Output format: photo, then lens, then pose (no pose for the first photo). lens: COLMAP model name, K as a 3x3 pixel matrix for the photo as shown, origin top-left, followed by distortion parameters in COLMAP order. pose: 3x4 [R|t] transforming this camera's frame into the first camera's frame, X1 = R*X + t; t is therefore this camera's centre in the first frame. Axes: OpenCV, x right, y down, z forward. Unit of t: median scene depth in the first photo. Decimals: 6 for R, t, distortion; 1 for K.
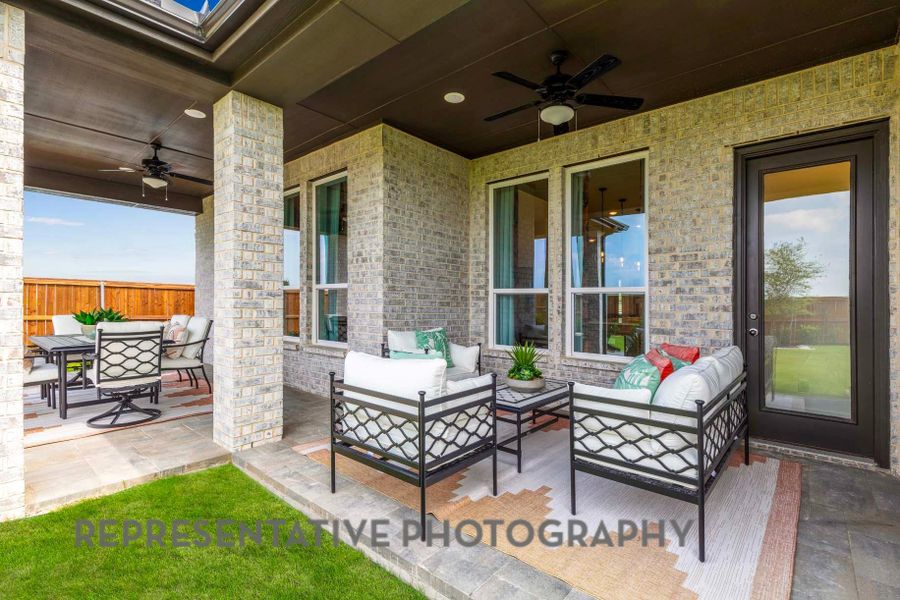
lens RADIAL K [[413.5, 0, 450.0], [0, 413.5, 300.0], [0, 0, 1]] dist [0.001134, 0.000017]
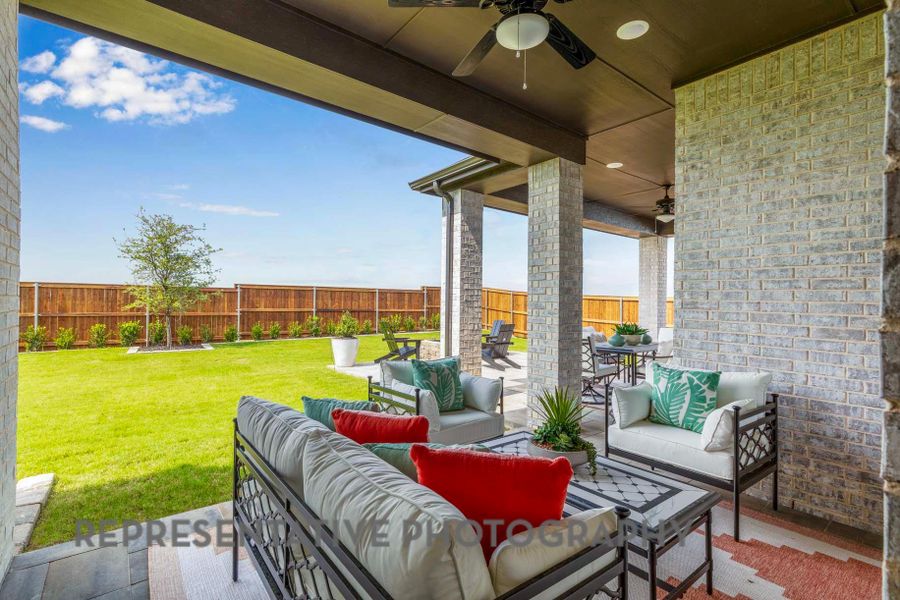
lens RADIAL K [[413.5, 0, 450.0], [0, 413.5, 300.0], [0, 0, 1]] dist [0.001134, 0.000017]
pose [[-0.181285, -0.027873, -0.983035, 0.600249], [-0.018560, 0.999517, -0.024918, -0.011390], [0.983255, 0.013728, -0.181715, 0.675228]]
